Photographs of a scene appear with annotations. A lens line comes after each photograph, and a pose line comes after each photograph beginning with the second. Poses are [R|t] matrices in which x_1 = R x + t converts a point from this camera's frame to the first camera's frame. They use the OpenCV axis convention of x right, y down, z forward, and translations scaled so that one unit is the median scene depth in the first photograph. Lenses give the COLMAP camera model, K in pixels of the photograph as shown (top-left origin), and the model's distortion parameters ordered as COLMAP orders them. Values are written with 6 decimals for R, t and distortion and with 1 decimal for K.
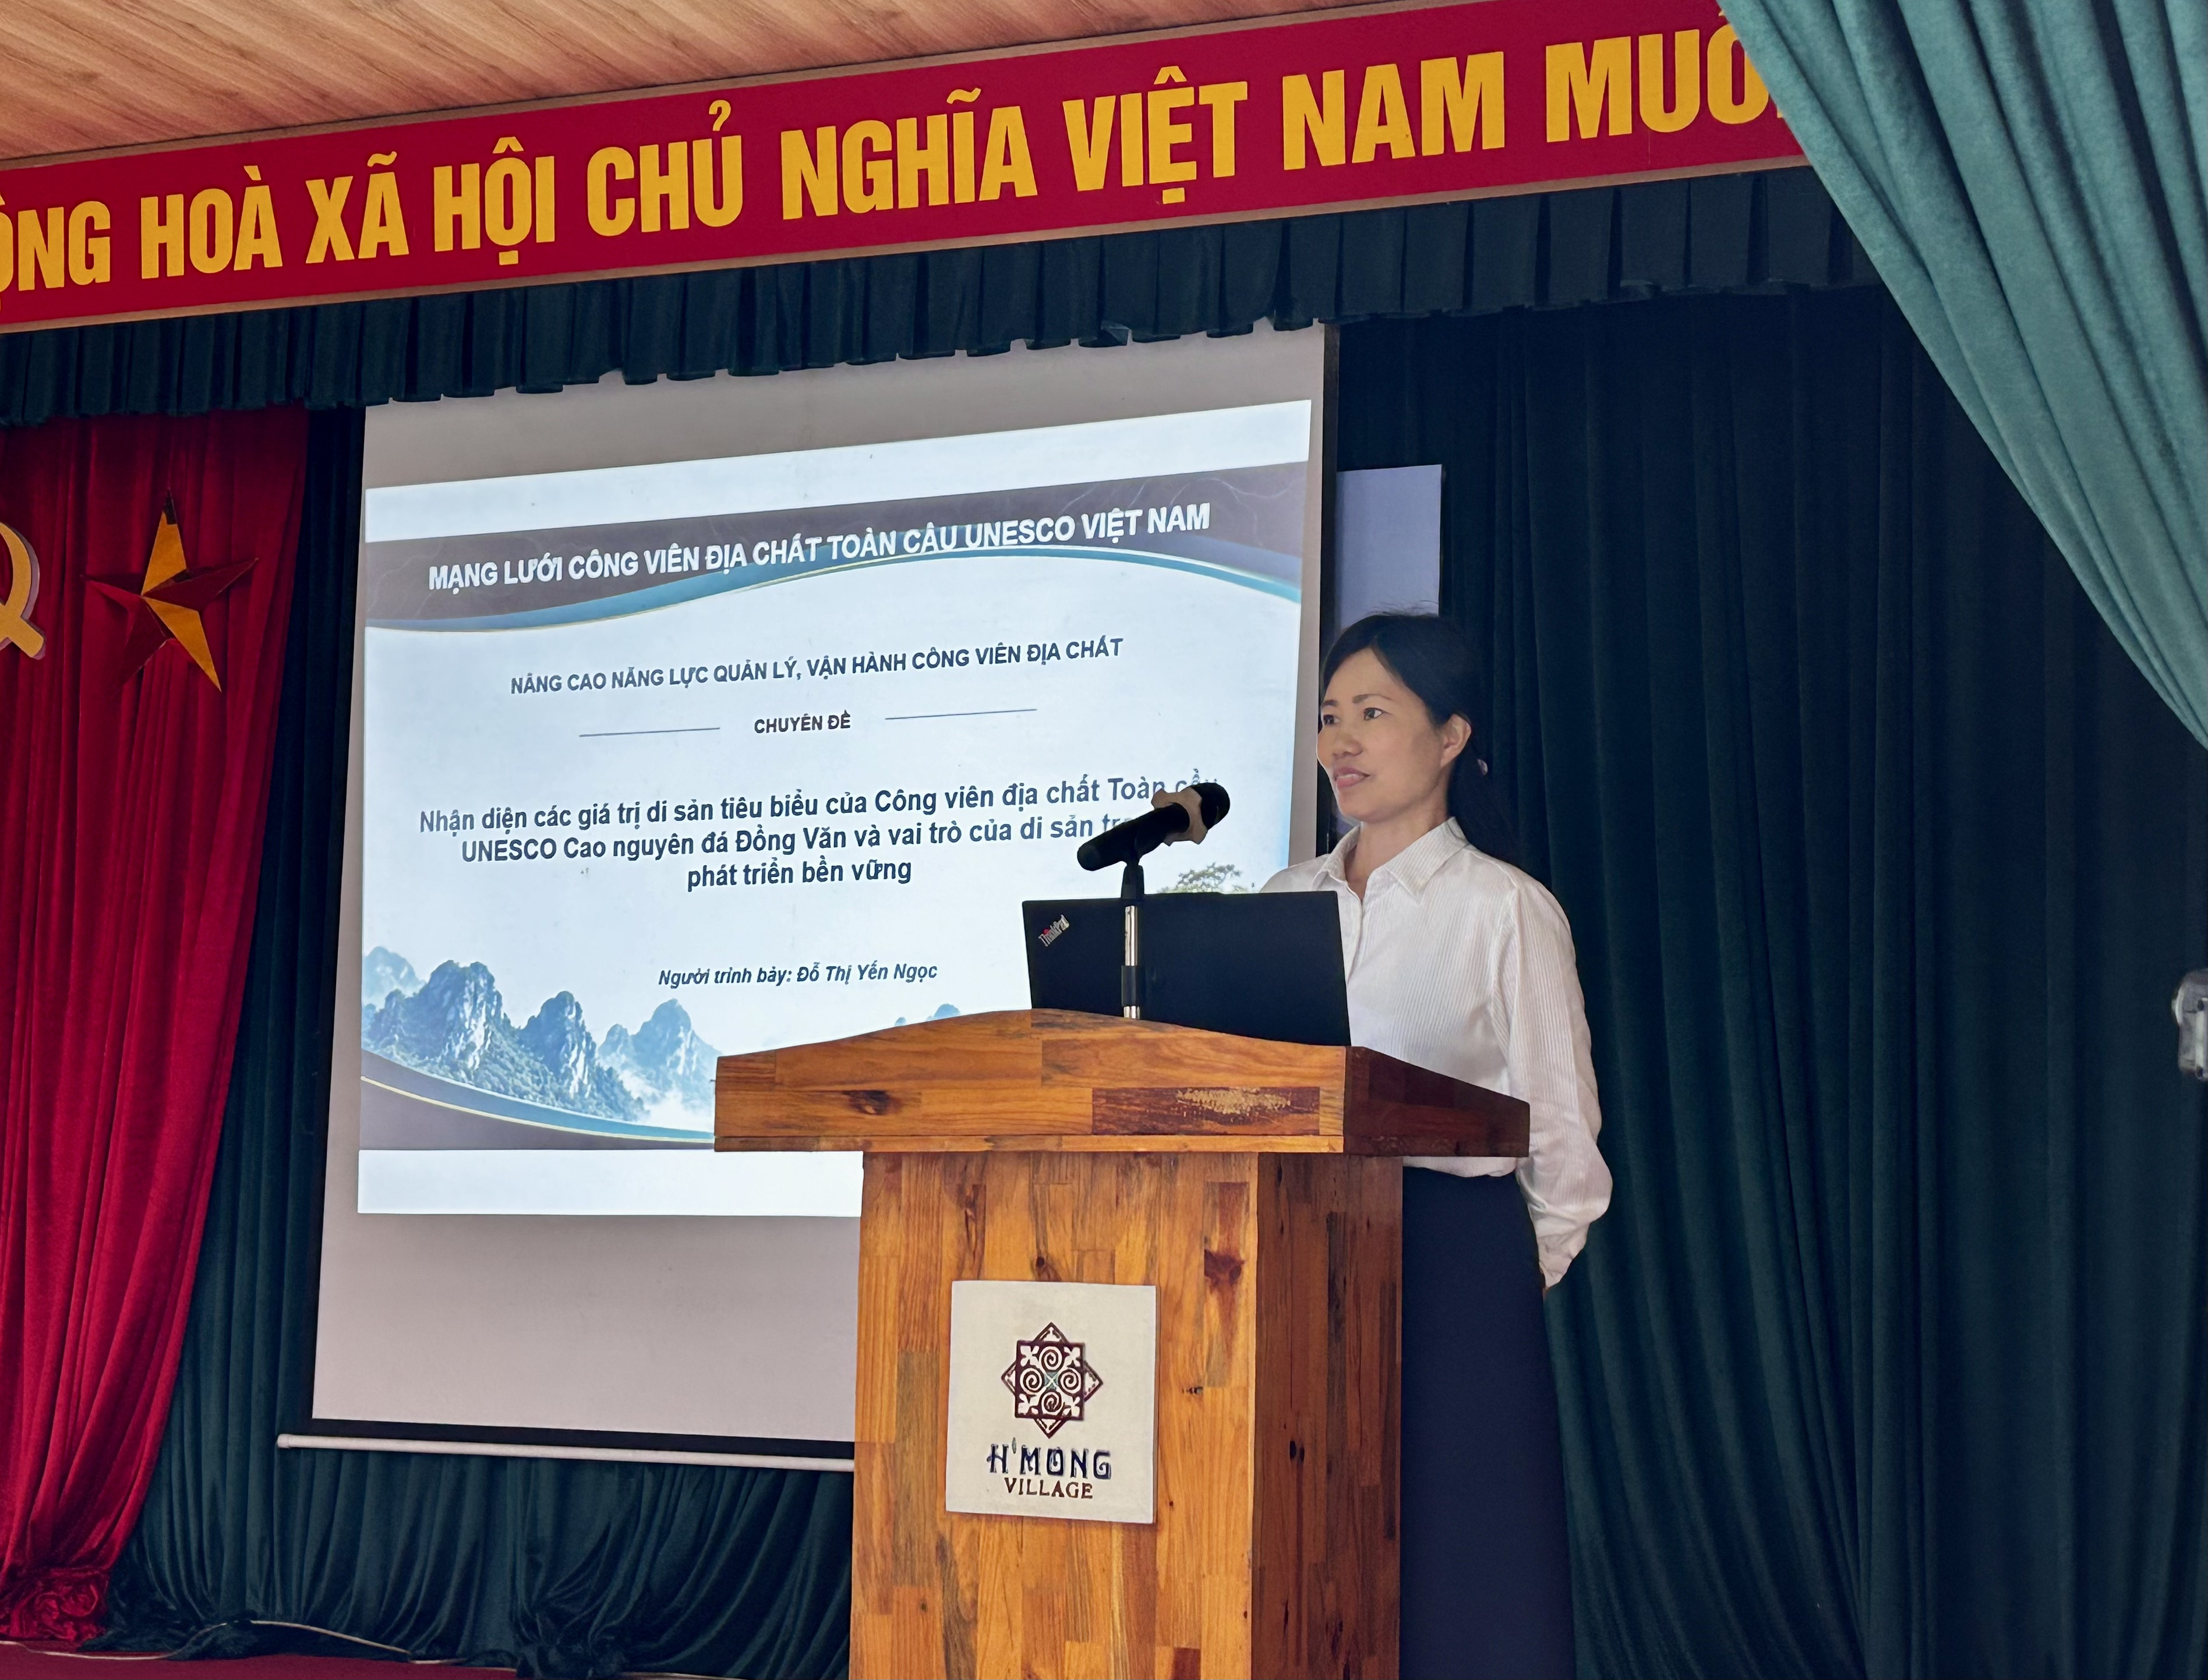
lens RADIAL K [[3303.4, 0, 1161.8], [0, 3303.4, 842.7], [0, 0, 1]] dist [0.112069, 0.000000]
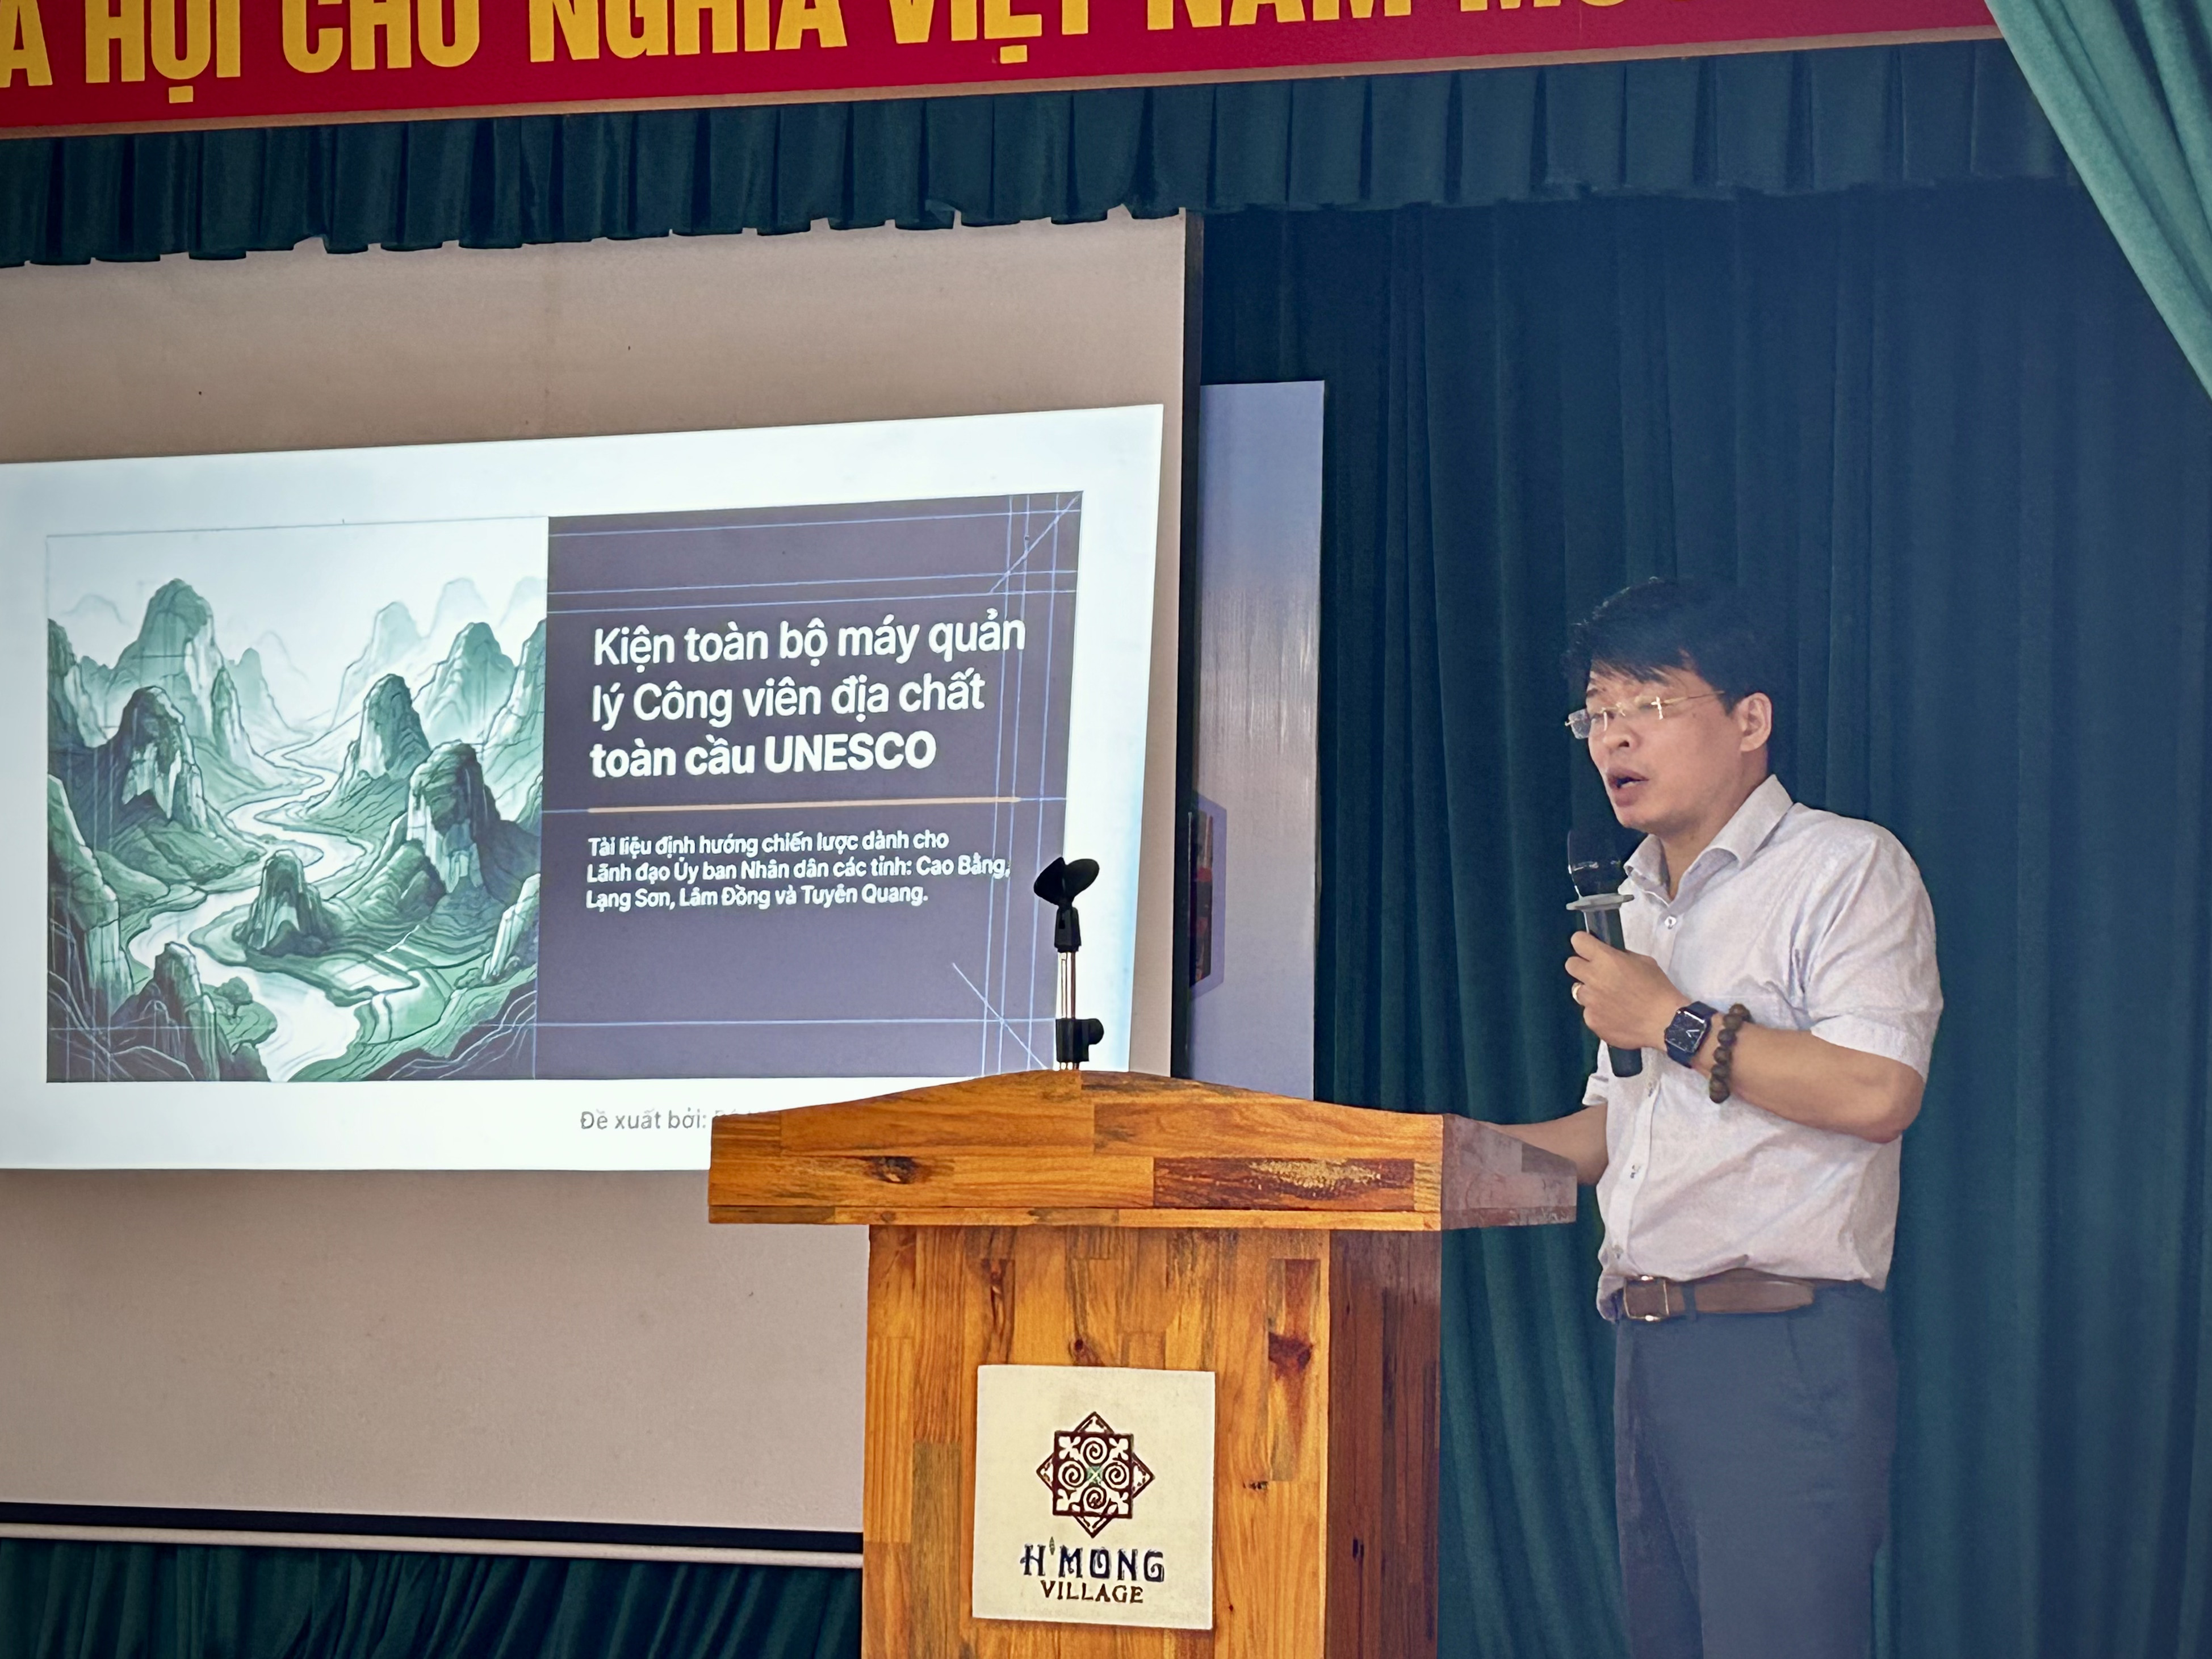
lens RADIAL K [[4233.4, 0, 1120.4], [0, 4233.4, 872.3], [0, 0, 1]] dist [0.103022, 0.000000]
pose [[0.994170, 0.007396, 0.107572, -0.085436], [-0.011043, 0.999383, 0.033349, -0.023645], [-0.107259, -0.034343, 0.993638, -0.086381]]
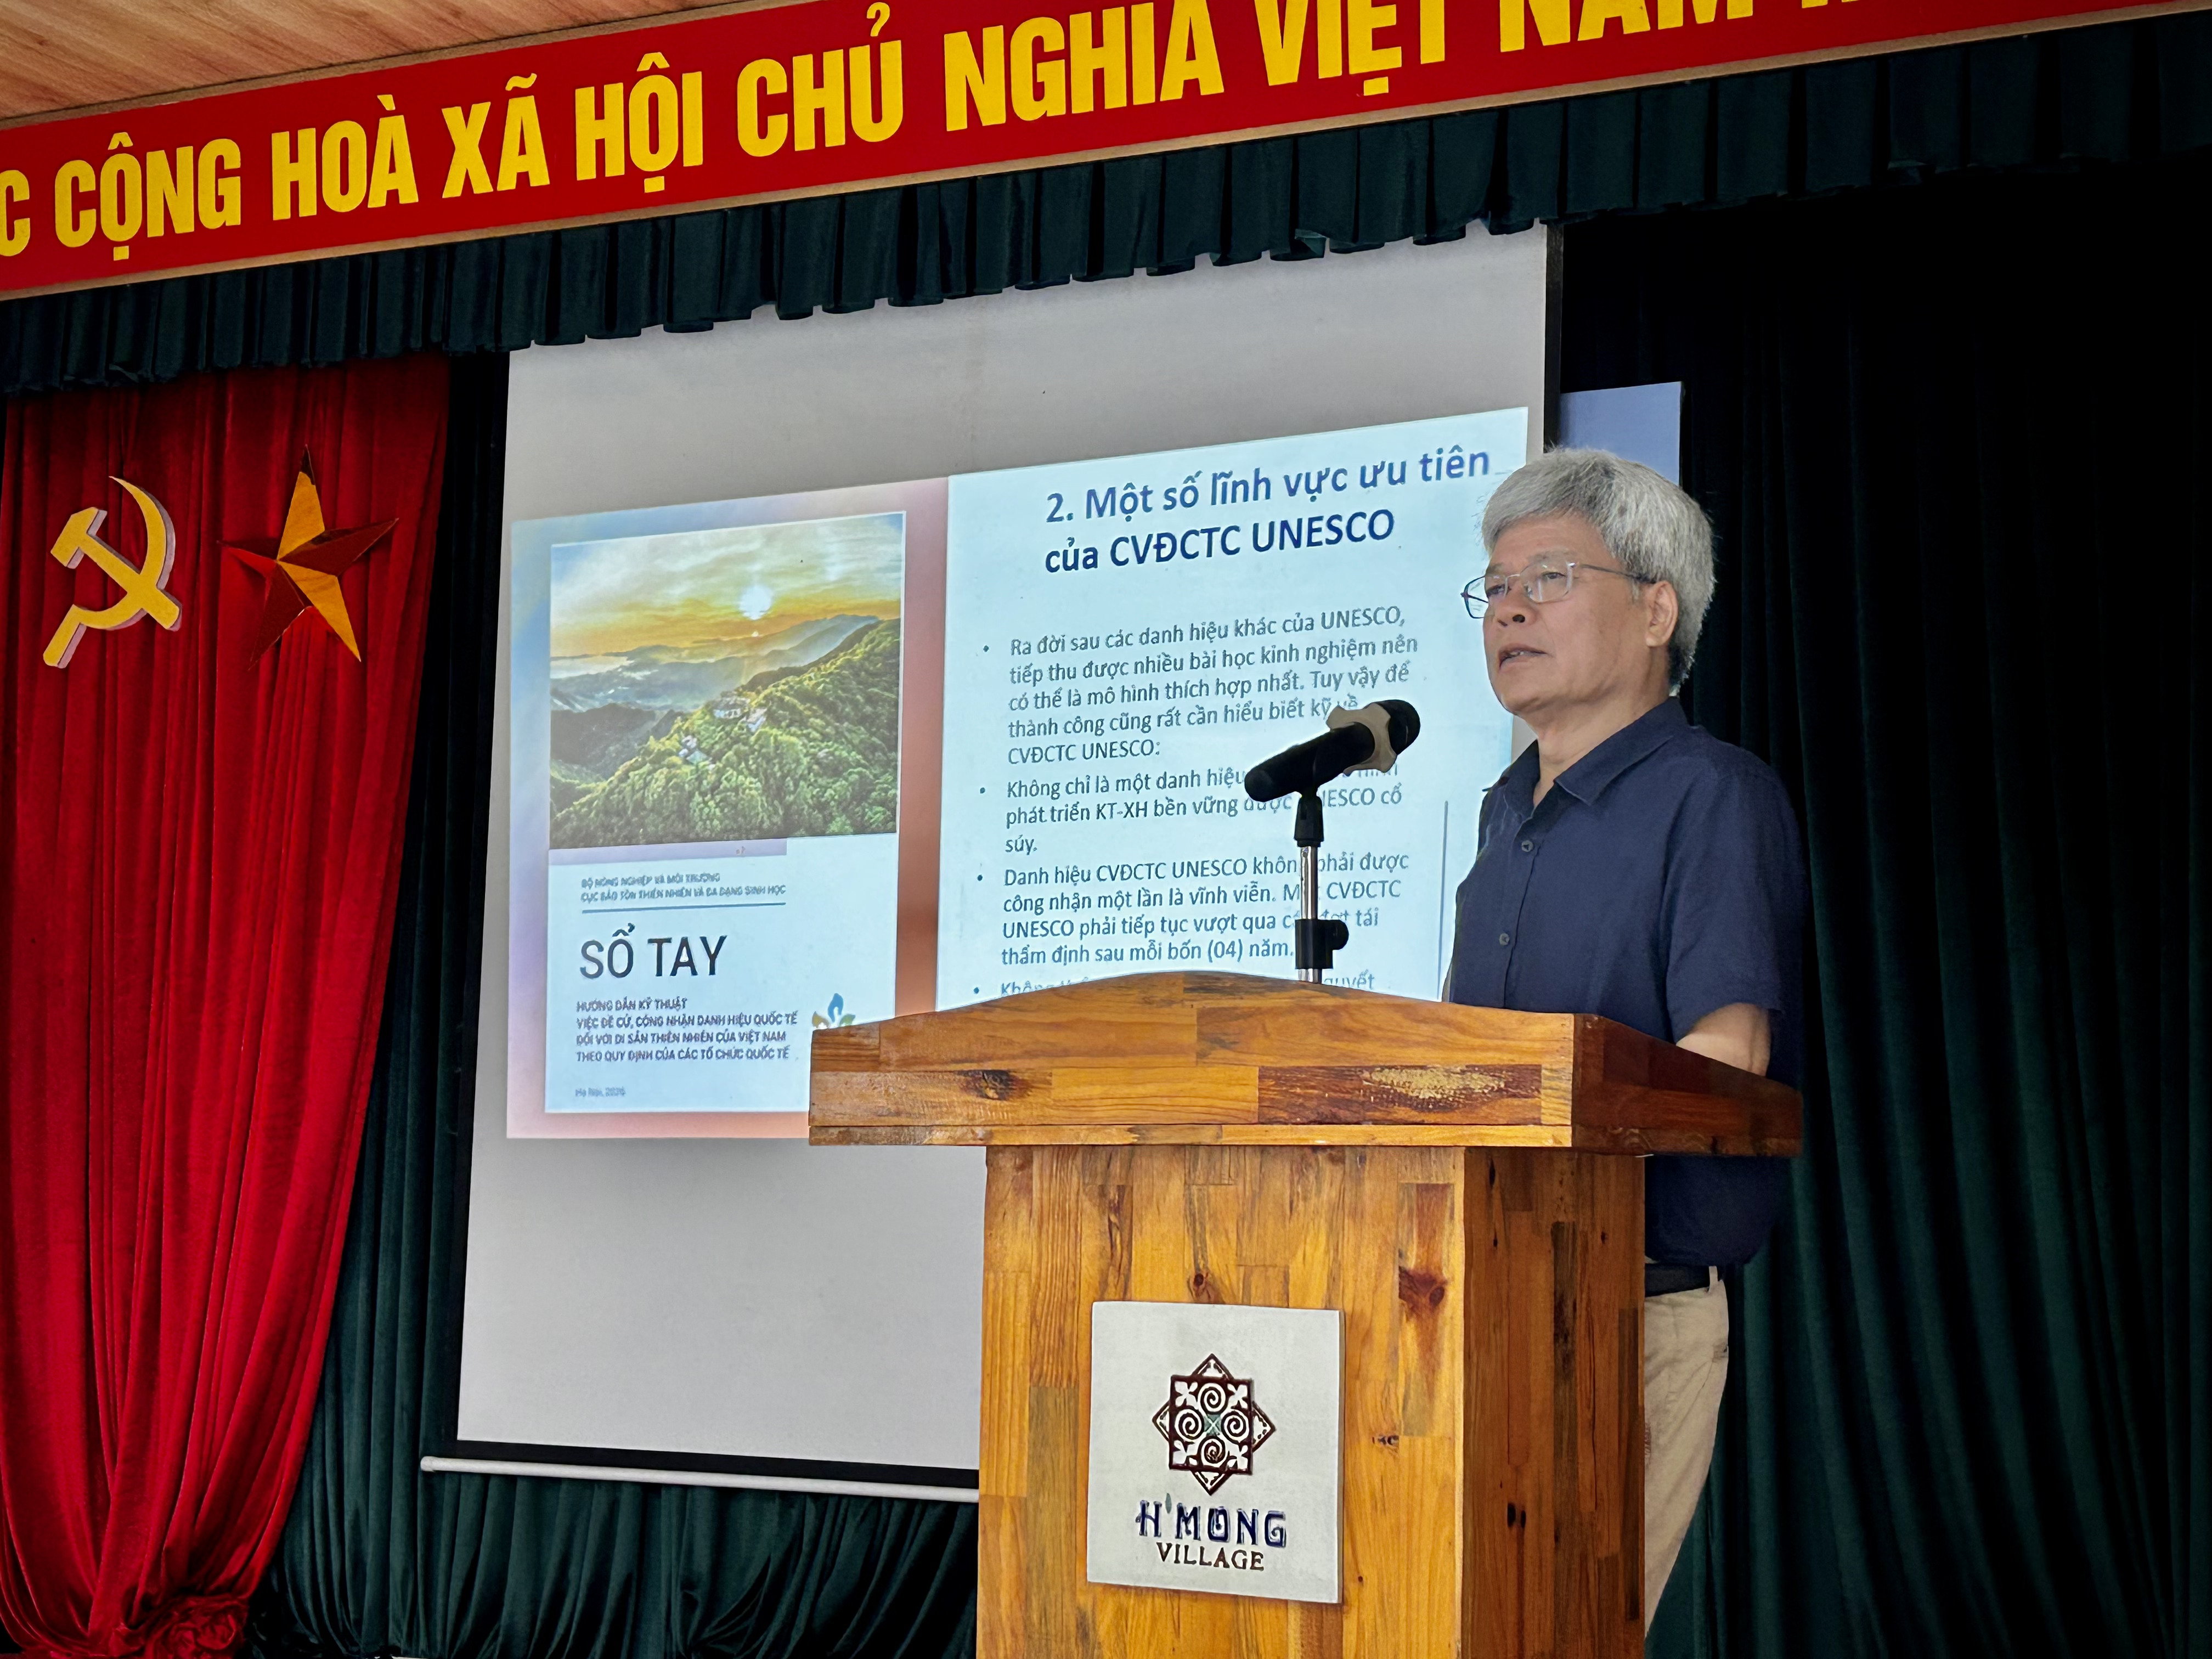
lens RADIAL K [[3292.2, 0, 1121.8], [0, 3292.2, 869.7], [0, 0, 1]] dist [0.127296, 0.000000]
pose [[0.996777, -0.005477, -0.080040, 0.005740], [0.005807, 0.999976, 0.003885, 0.012248], [0.080017, -0.004338, 0.996784, 0.103688]]
